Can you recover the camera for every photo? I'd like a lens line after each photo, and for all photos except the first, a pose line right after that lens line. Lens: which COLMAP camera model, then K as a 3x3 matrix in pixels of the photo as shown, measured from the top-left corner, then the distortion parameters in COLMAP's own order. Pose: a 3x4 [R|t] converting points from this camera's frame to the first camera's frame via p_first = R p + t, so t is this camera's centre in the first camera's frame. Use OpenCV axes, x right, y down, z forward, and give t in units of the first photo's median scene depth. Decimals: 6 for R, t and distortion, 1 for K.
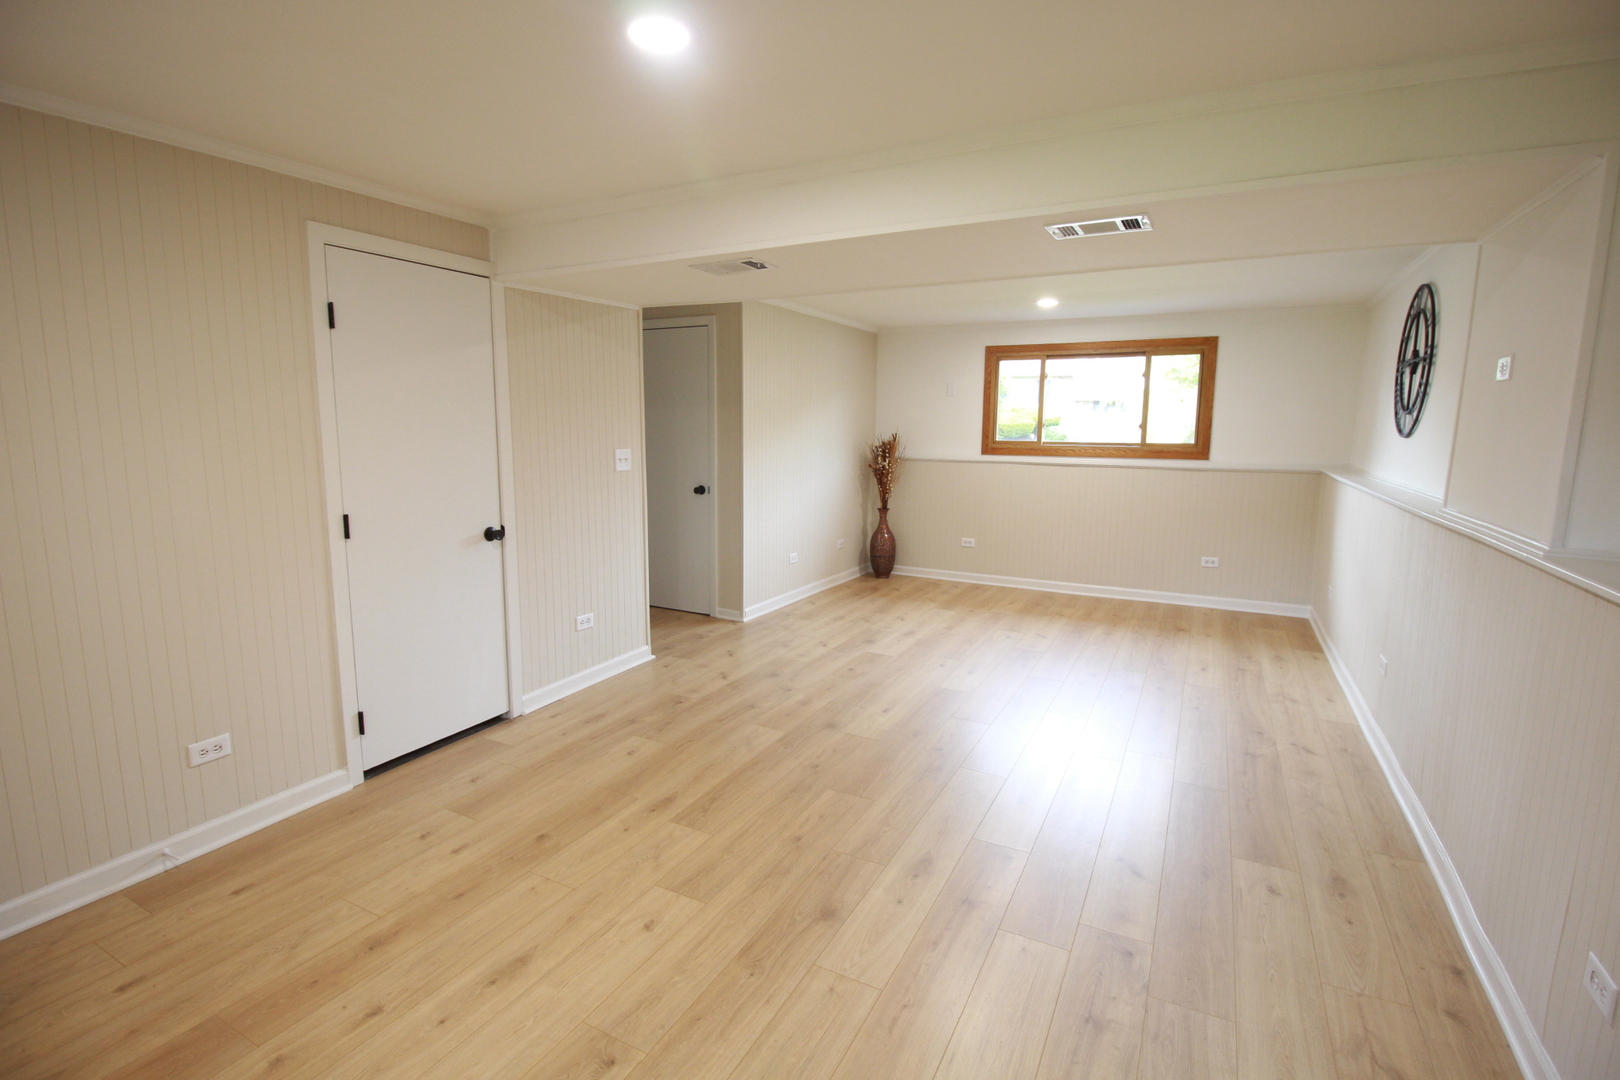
lens RADIAL K [[765.0, 0, 811.4], [0, 765.0, 534.7], [0, 0, 1]] dist [0.001560, -0.015245]
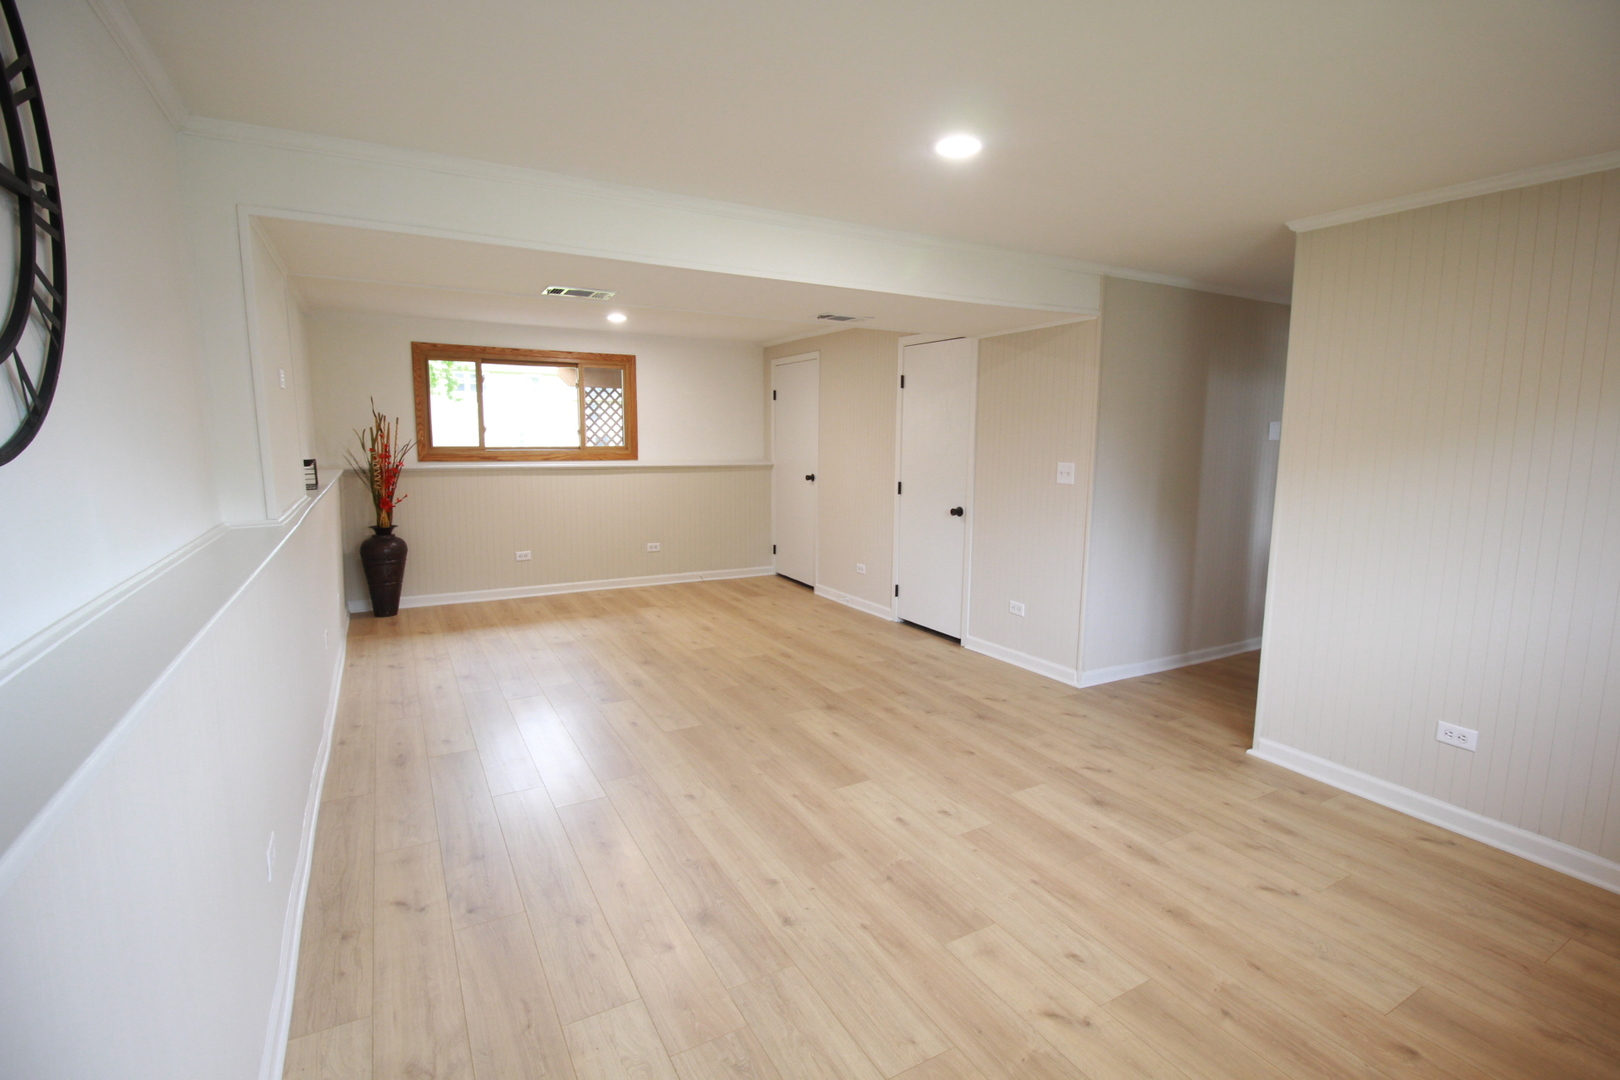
lens RADIAL K [[765.0, 0, 811.4], [0, 765.0, 534.7], [0, 0, 1]] dist [0.001560, -0.015245]
pose [[-0.549610, 0.097887, -0.829667, 0.917332], [-0.135128, 0.969618, 0.203914, -0.209523], [0.824420, 0.224184, -0.519685, 1.474698]]
